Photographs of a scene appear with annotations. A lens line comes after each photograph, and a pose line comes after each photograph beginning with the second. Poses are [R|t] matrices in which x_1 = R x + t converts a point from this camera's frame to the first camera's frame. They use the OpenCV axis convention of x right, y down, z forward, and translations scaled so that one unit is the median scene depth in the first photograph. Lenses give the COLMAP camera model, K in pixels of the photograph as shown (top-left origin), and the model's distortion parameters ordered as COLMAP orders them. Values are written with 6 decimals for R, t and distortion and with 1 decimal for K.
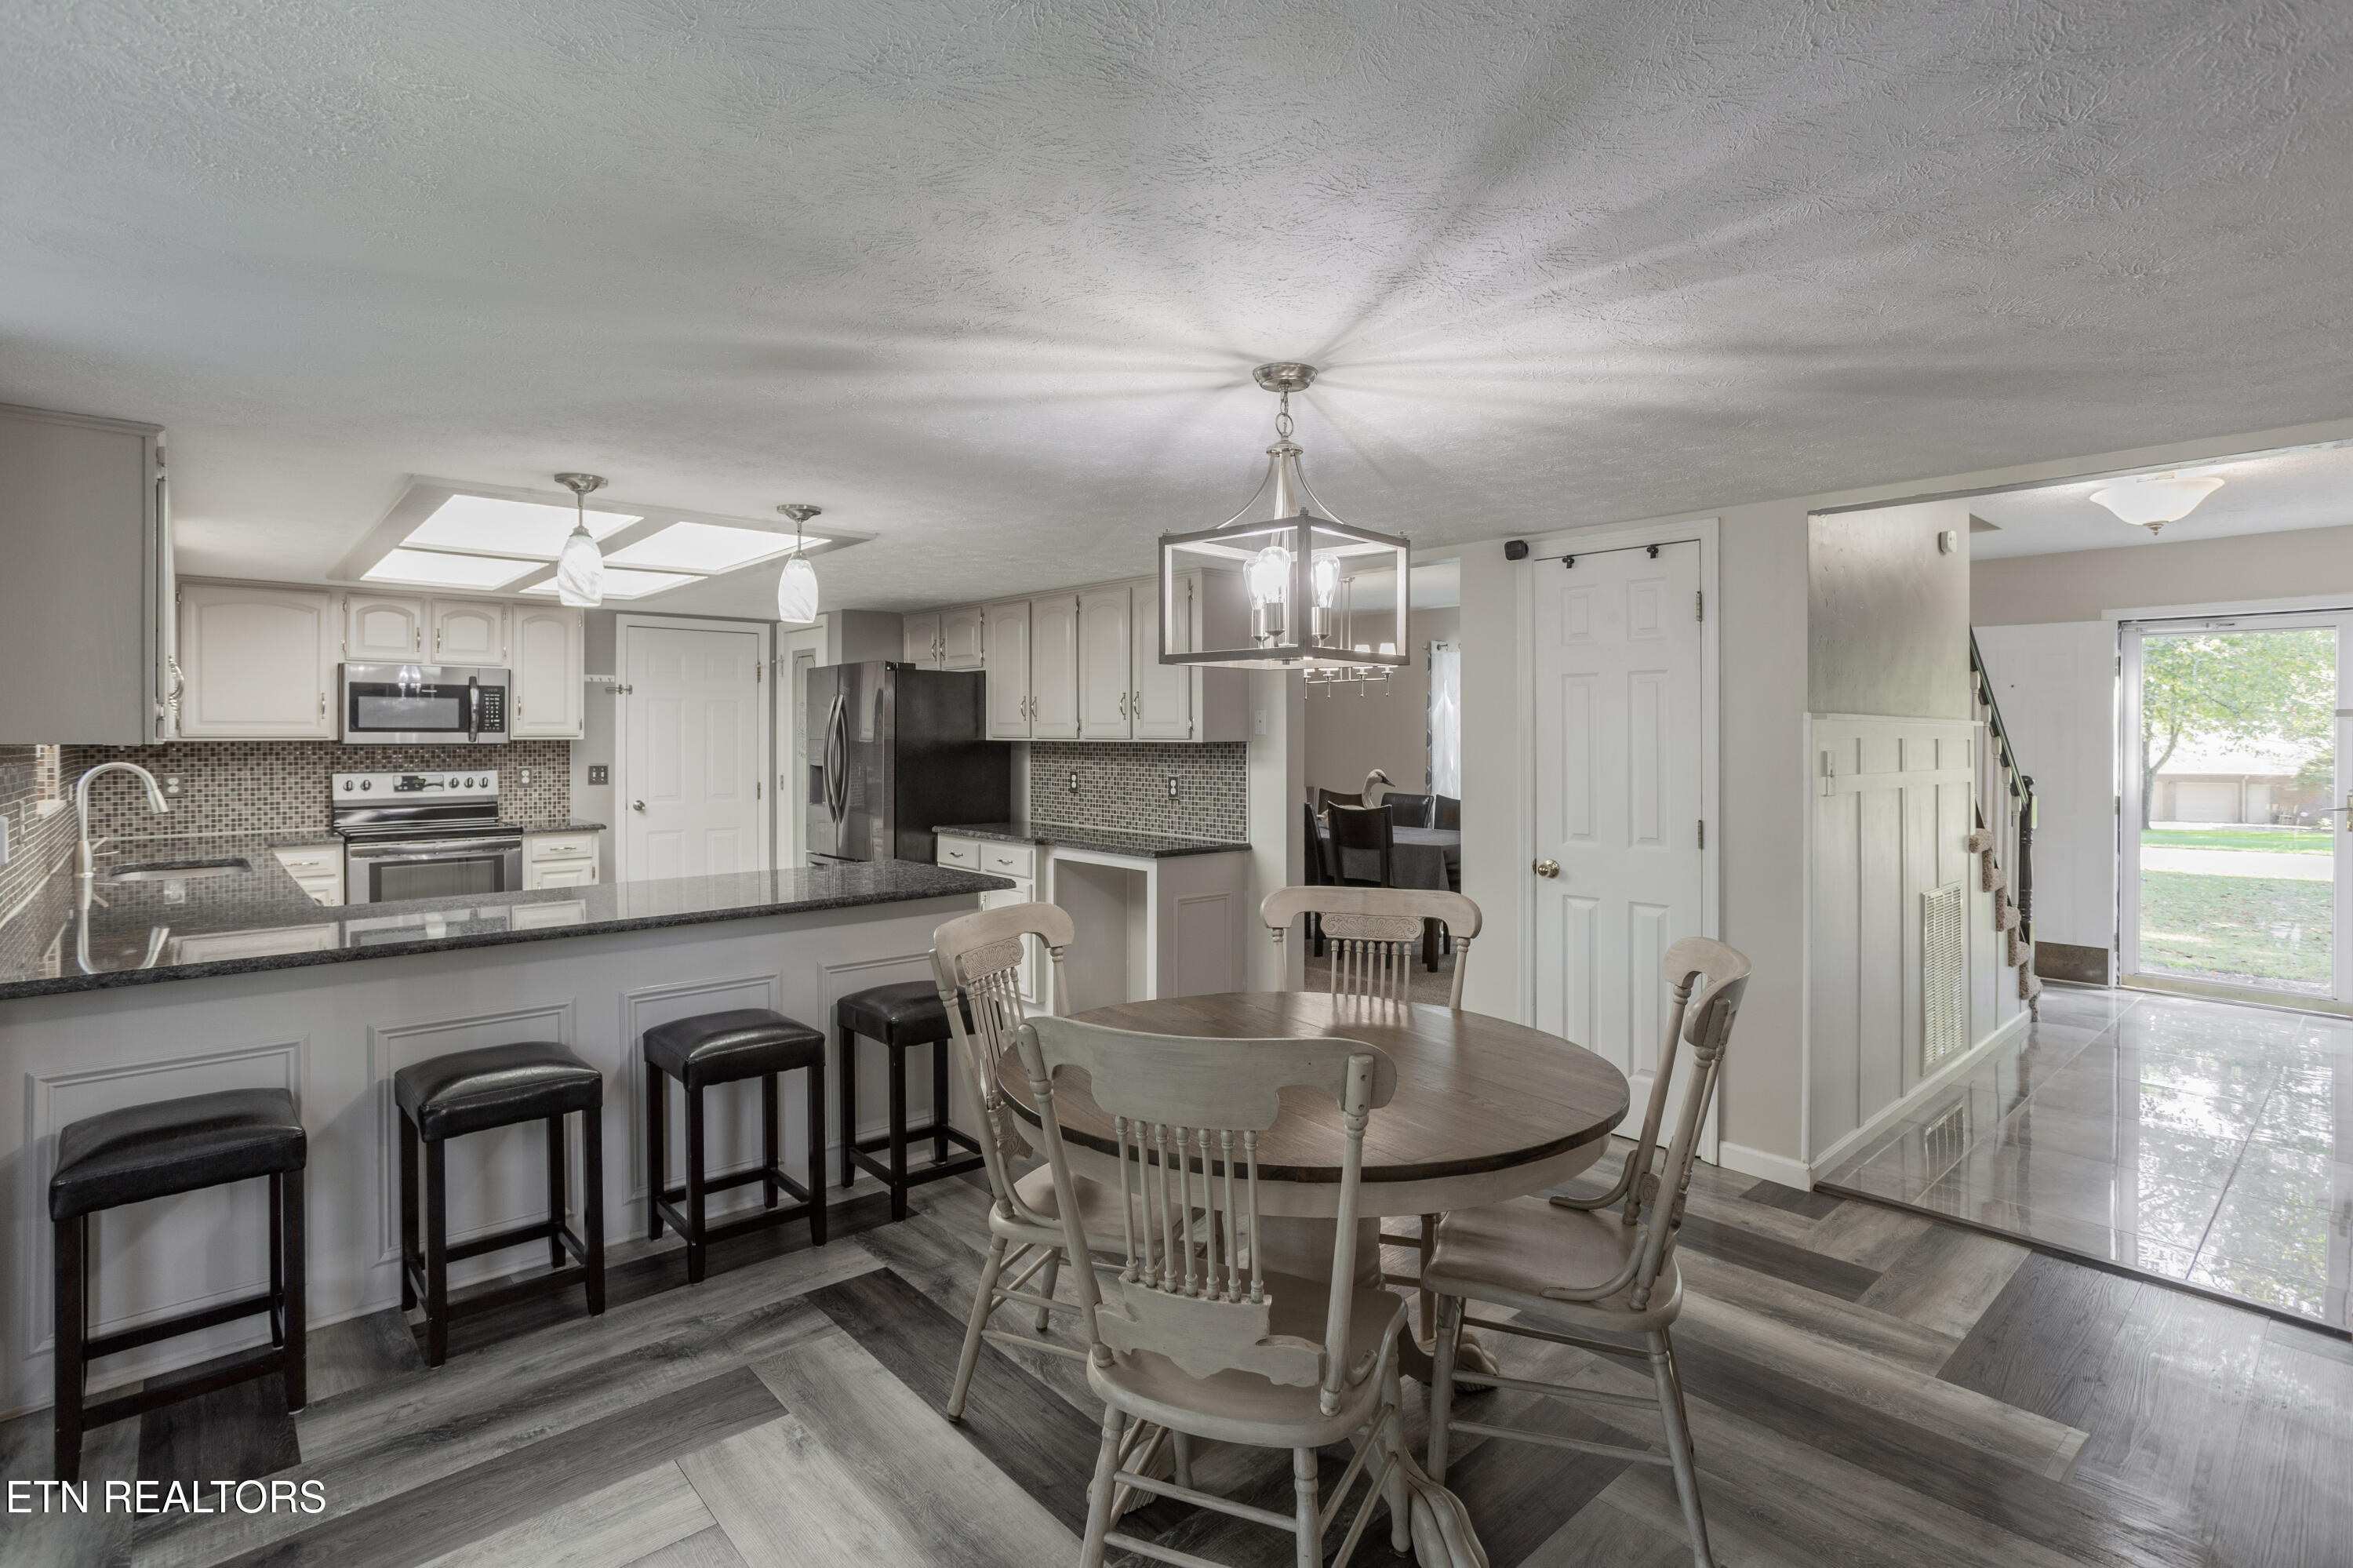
lens RADIAL K [[1149.3, 0, 1174.6], [0, 1149.3, 751.4], [0, 0, 1]] dist [-0.053462, 0.033469]
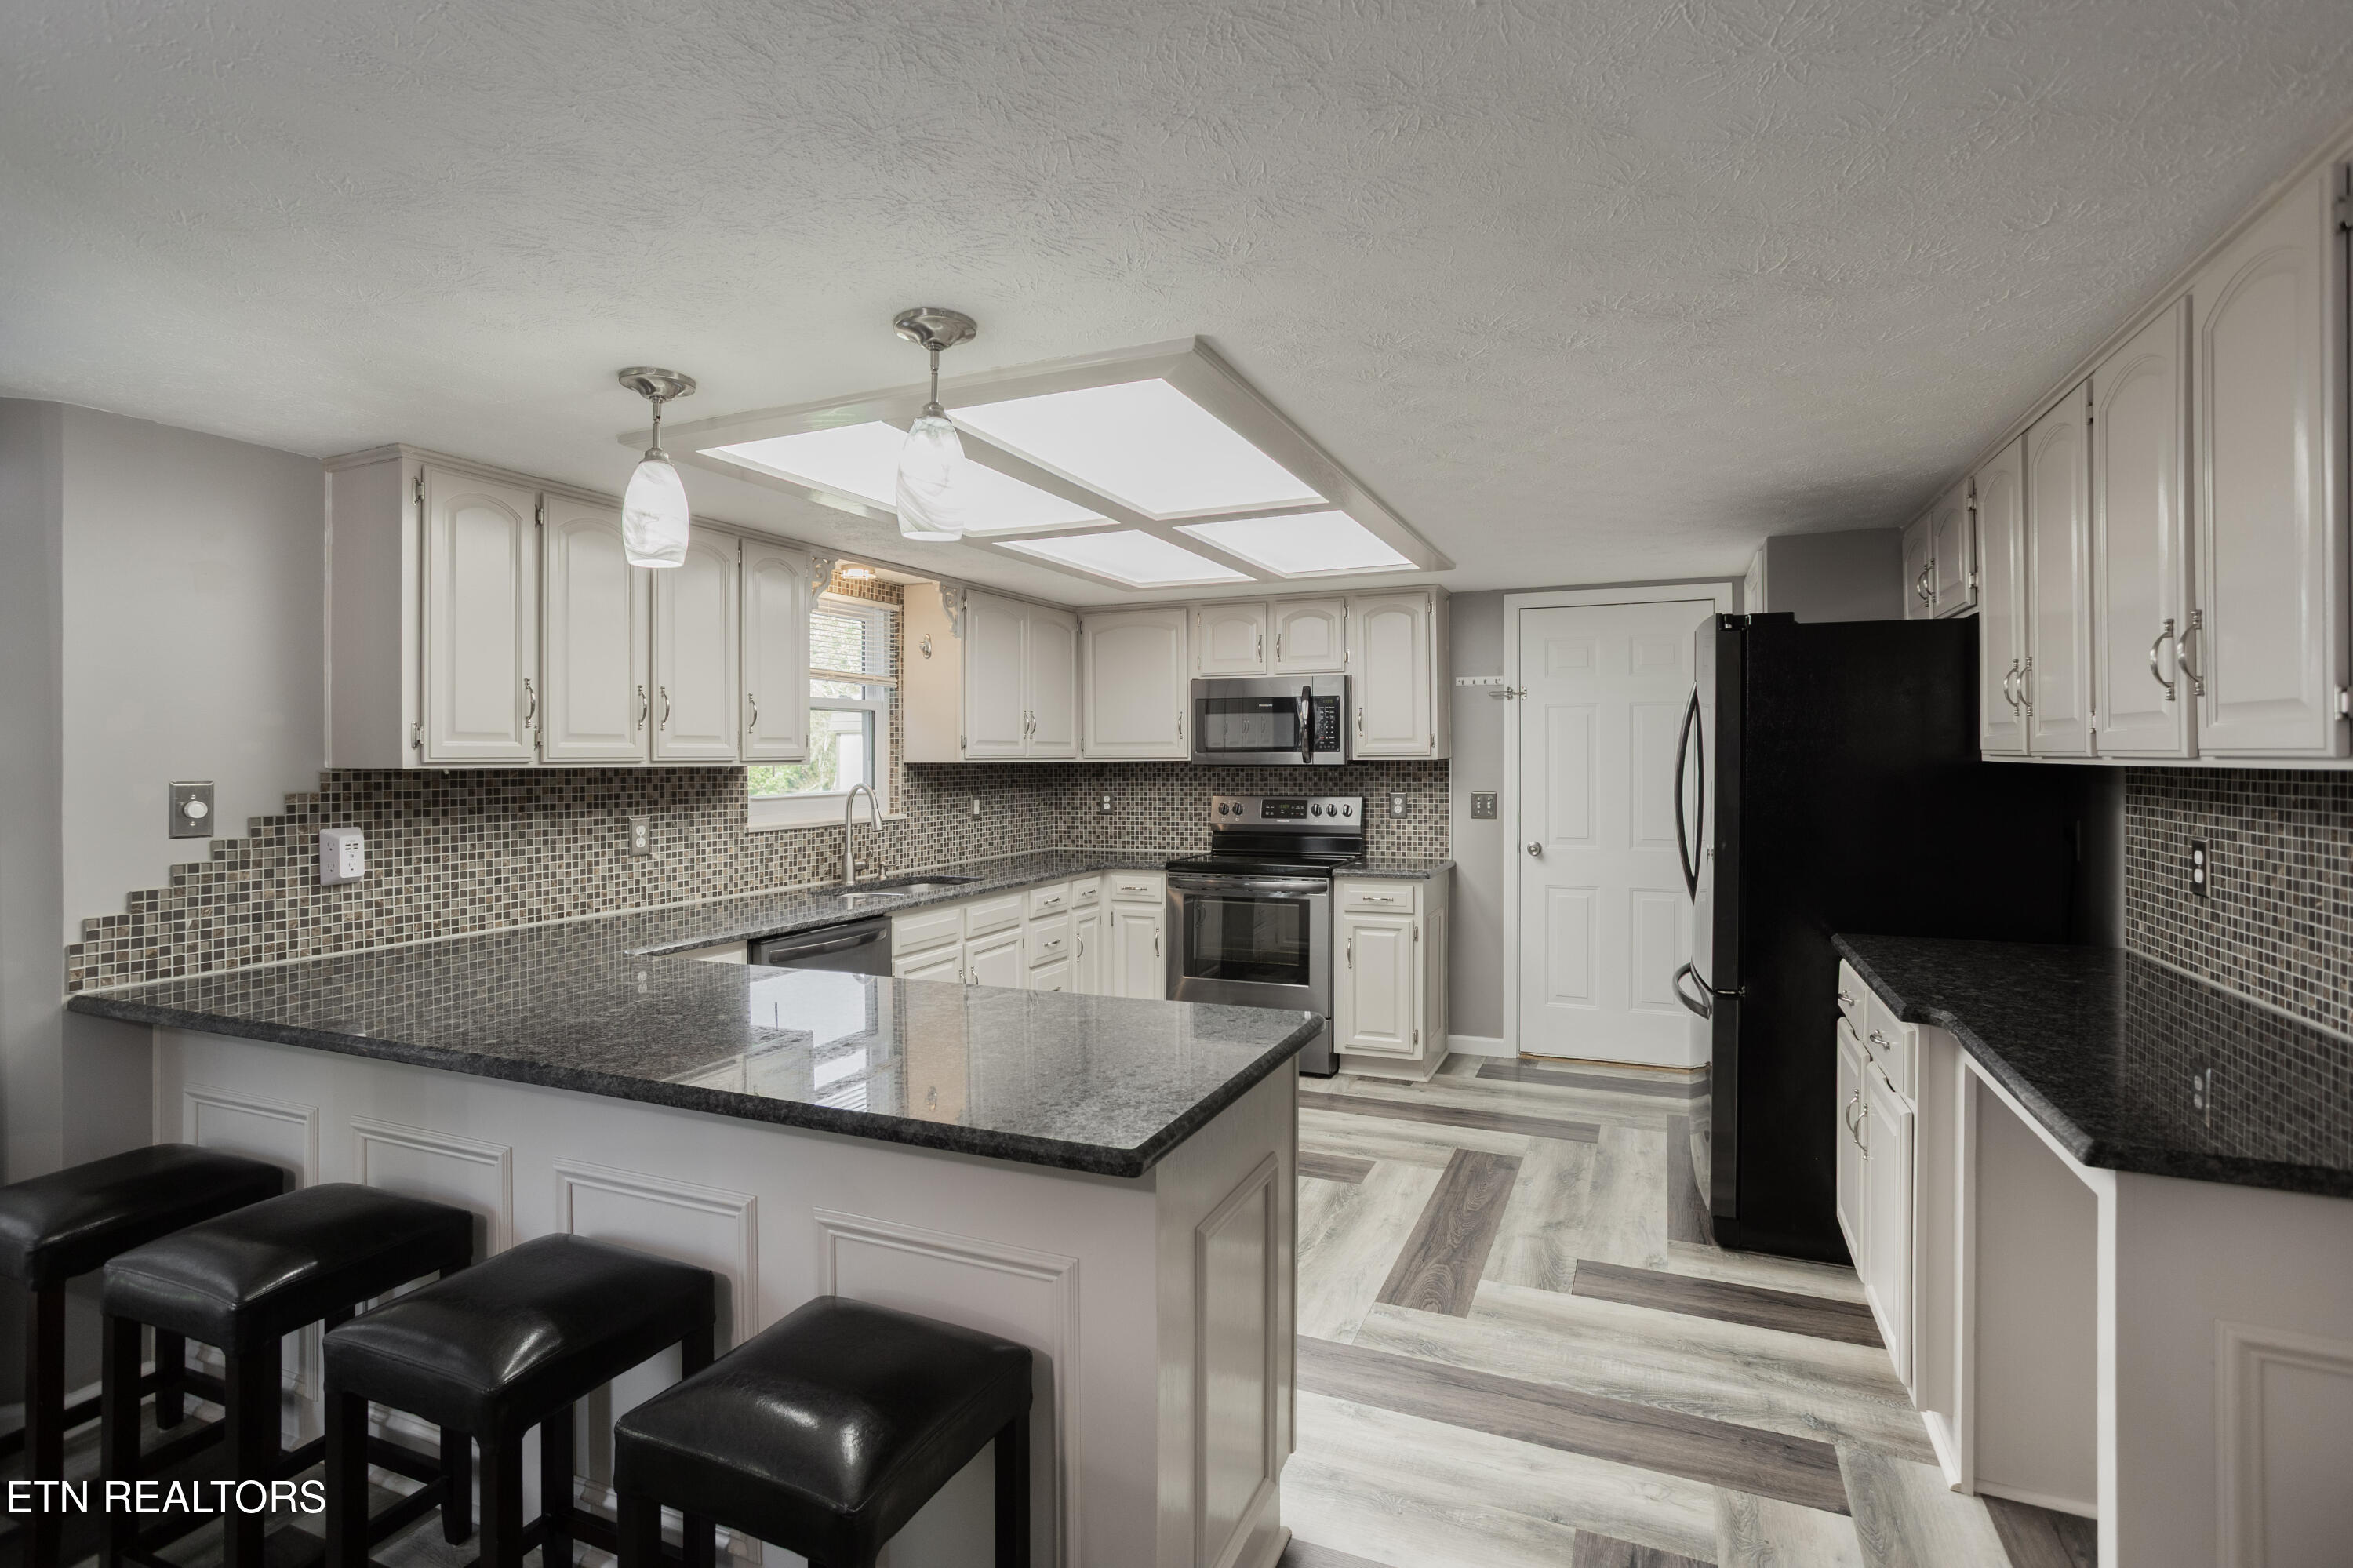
lens RADIAL K [[1149.3, 0, 1174.6], [0, 1149.3, 751.4], [0, 0, 1]] dist [-0.053462, 0.033469]
pose [[0.419202, -0.006444, -0.907870, 0.126407], [-0.008088, 0.999909, -0.010832, -0.006994], [0.907857, 0.011883, 0.419111, 0.547419]]
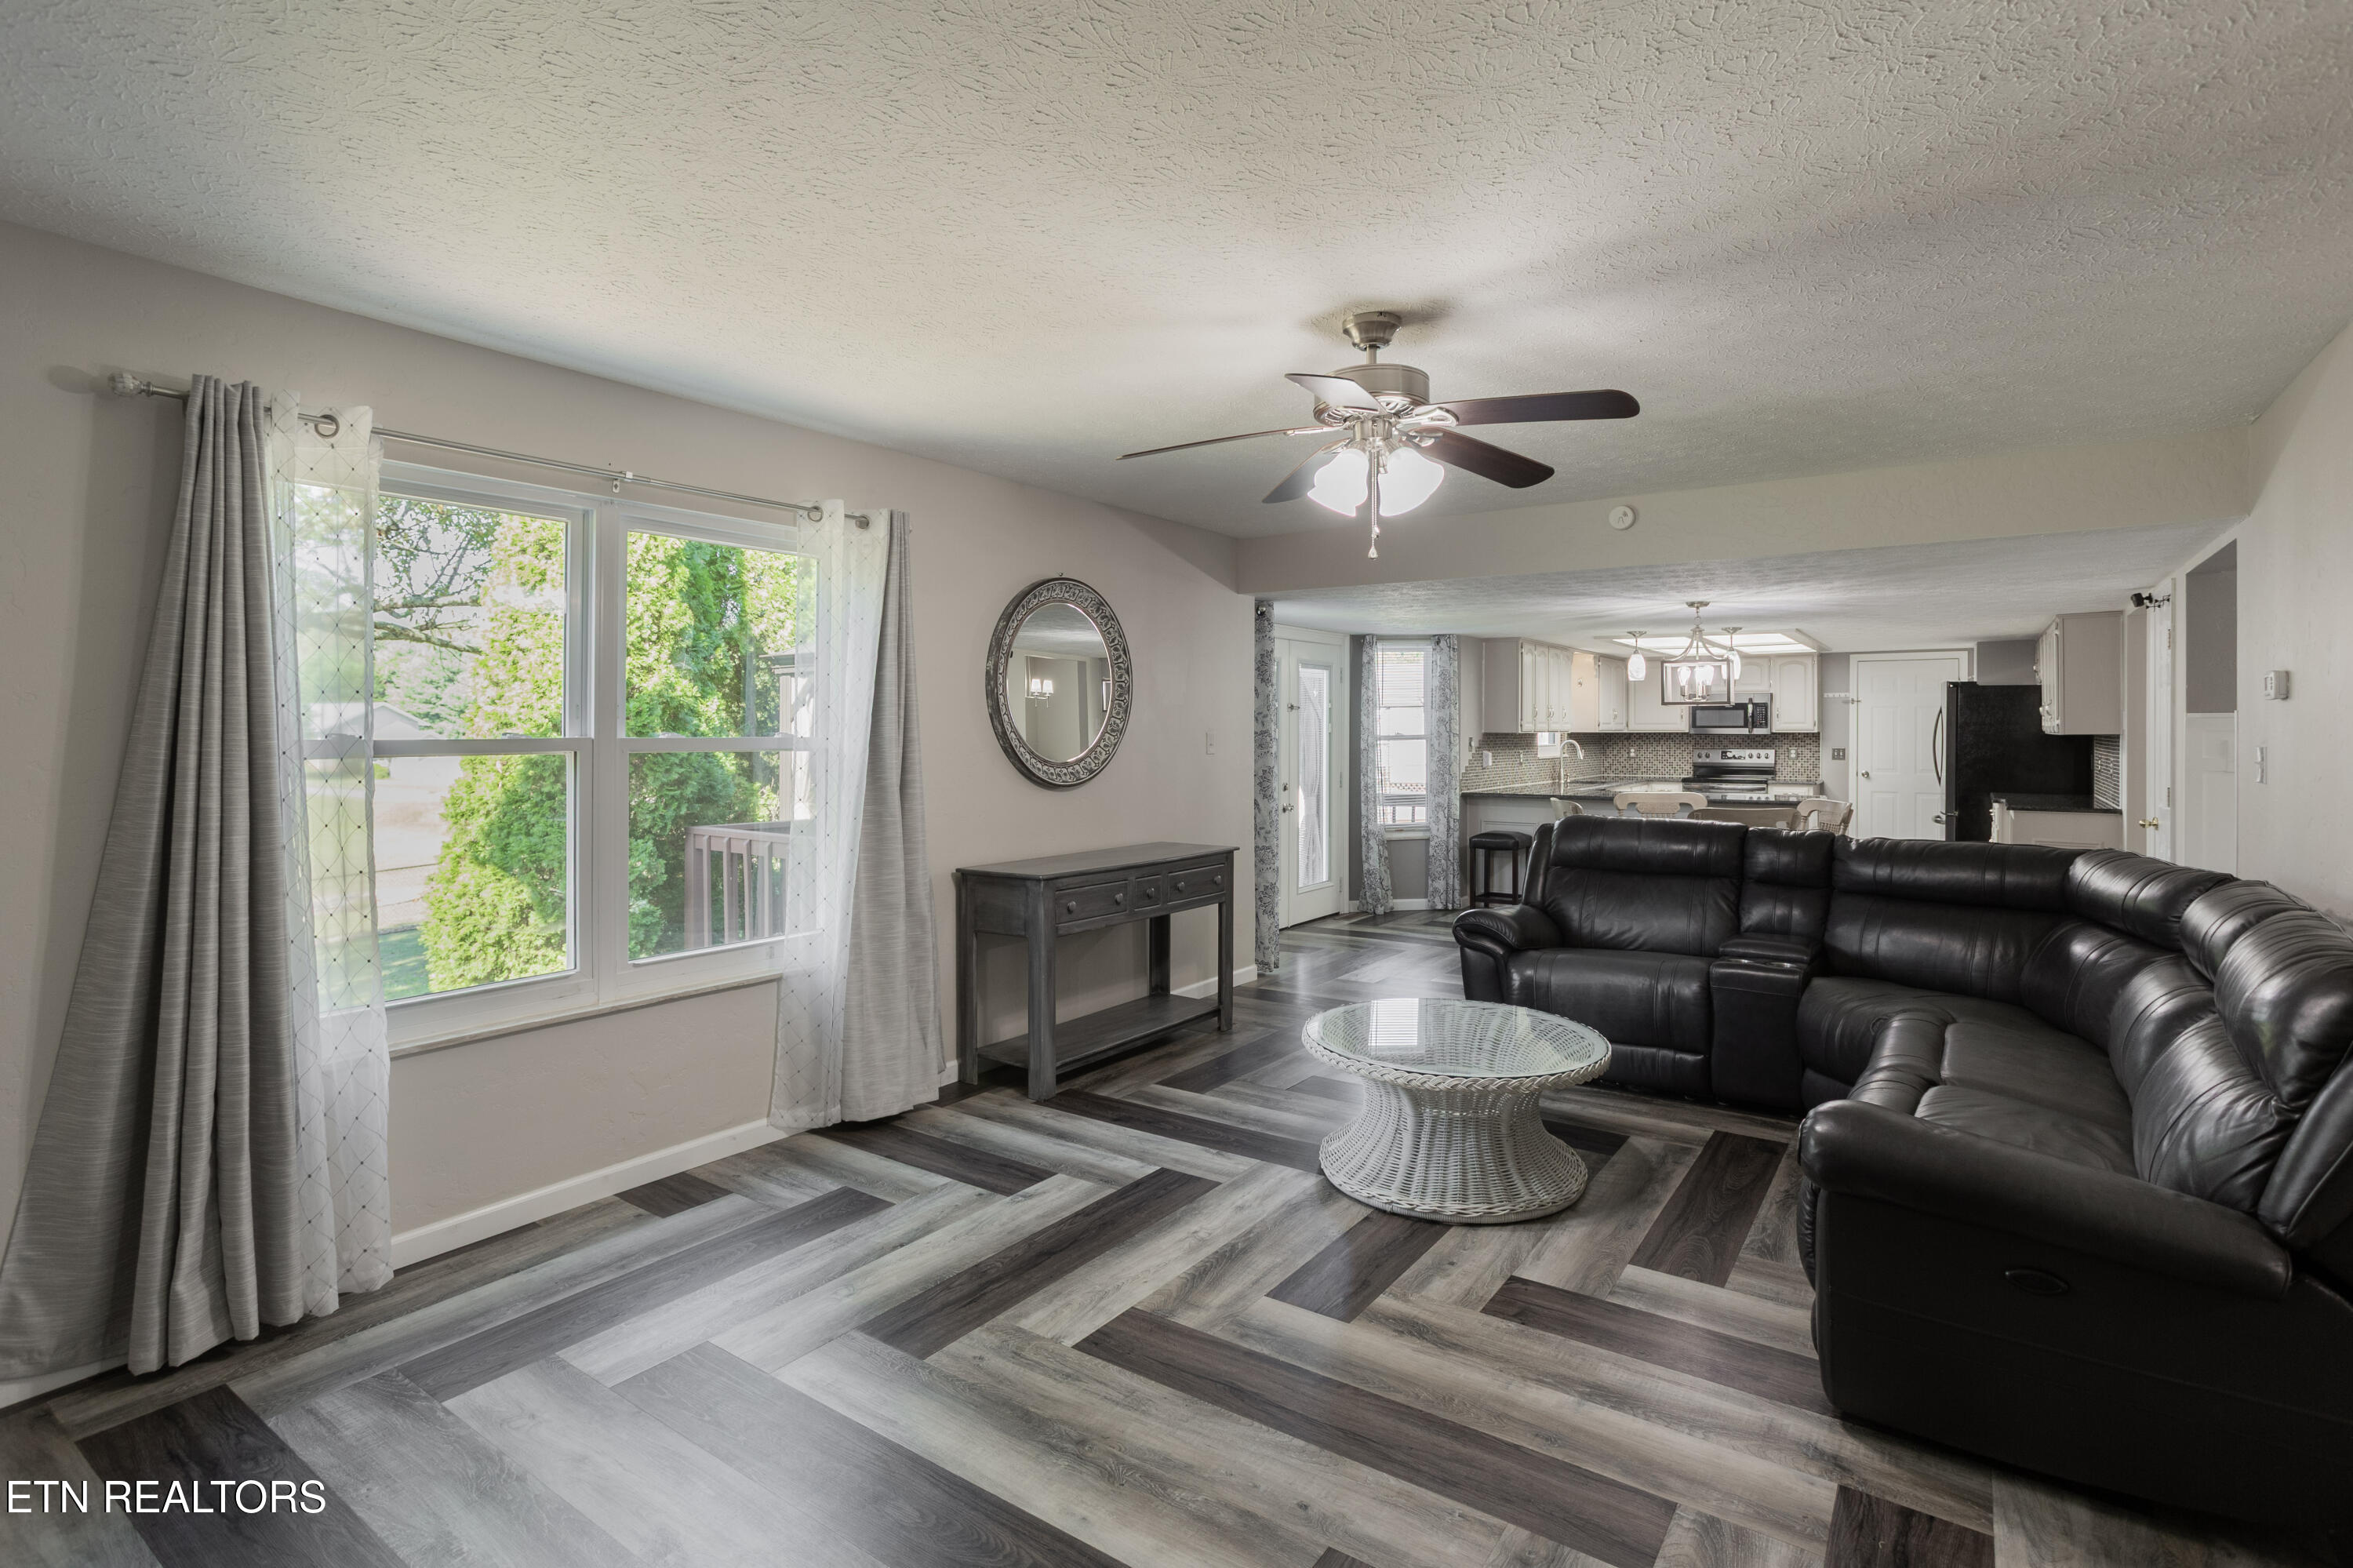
lens RADIAL K [[1149.3, 0, 1174.6], [0, 1149.3, 751.4], [0, 0, 1]] dist [-0.053462, 0.033469]
pose [[0.231231, 0.016236, -0.972763, 0.973921], [-0.012134, 0.999831, 0.013803, 0.007051], [0.972823, 0.008612, 0.231389, -0.348113]]
